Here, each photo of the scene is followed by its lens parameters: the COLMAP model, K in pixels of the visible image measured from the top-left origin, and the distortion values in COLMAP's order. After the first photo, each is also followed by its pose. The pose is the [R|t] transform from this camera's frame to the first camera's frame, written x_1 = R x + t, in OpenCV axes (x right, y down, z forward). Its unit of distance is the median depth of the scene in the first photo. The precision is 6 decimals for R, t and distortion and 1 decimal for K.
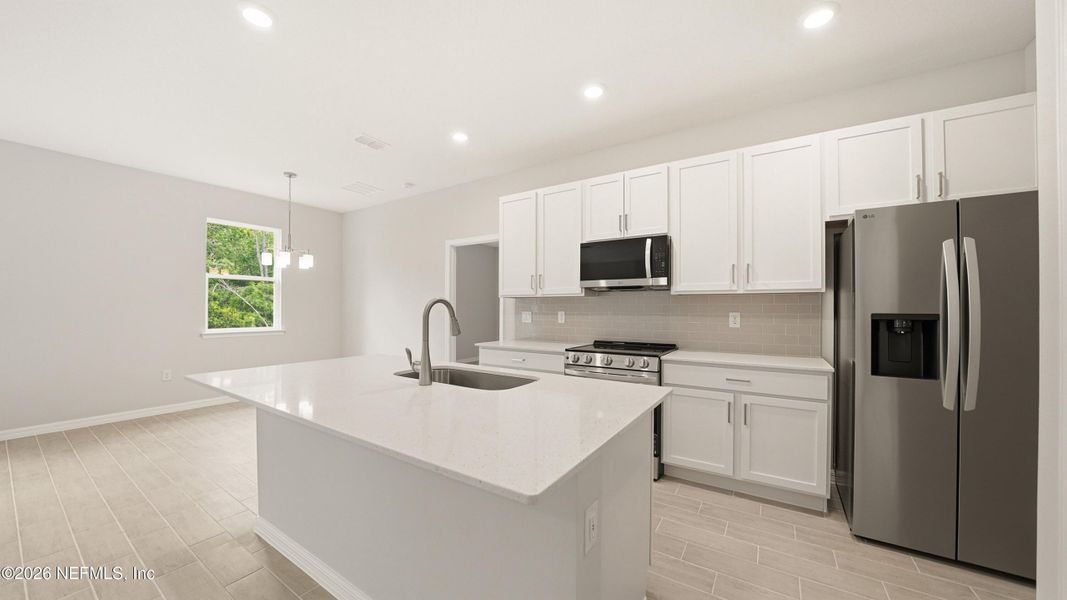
lens RADIAL K [[371.9, 0, 525.3], [0, 371.9, 307.7], [0, 0, 1]] dist [-0.022376, -0.000329]
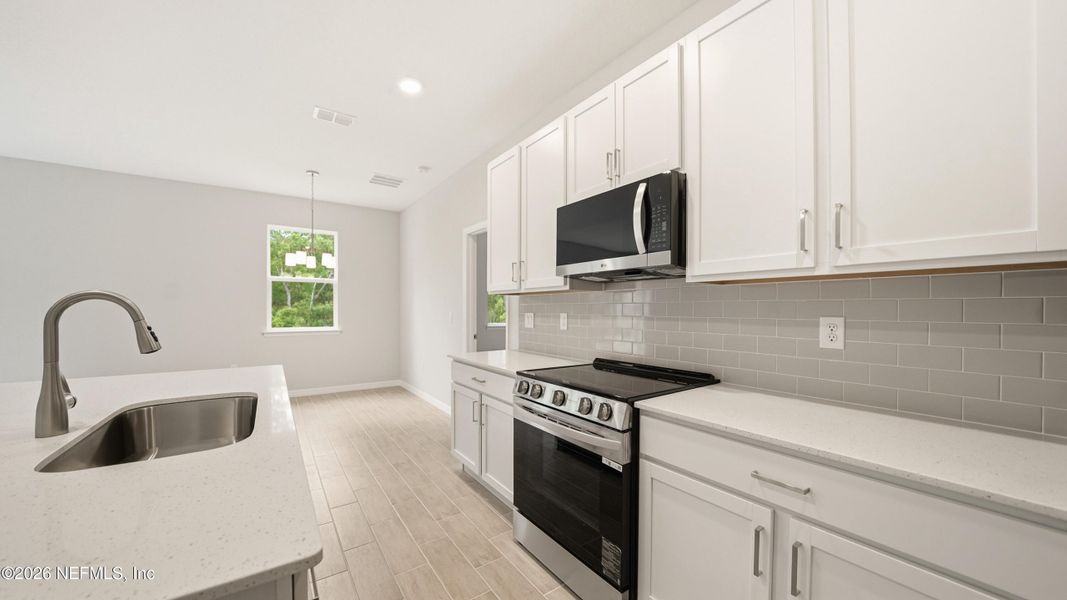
lens RADIAL K [[371.9, 0, 531.4], [0, 371.9, 309.5], [0, 0, 1]] dist [-0.022376, -0.000329]
pose [[0.934471, 0.001759, -0.356034, 0.359356], [-0.001492, 0.999998, 0.001025, 0.003047], [0.356035, -0.000426, 0.934472, 0.403271]]
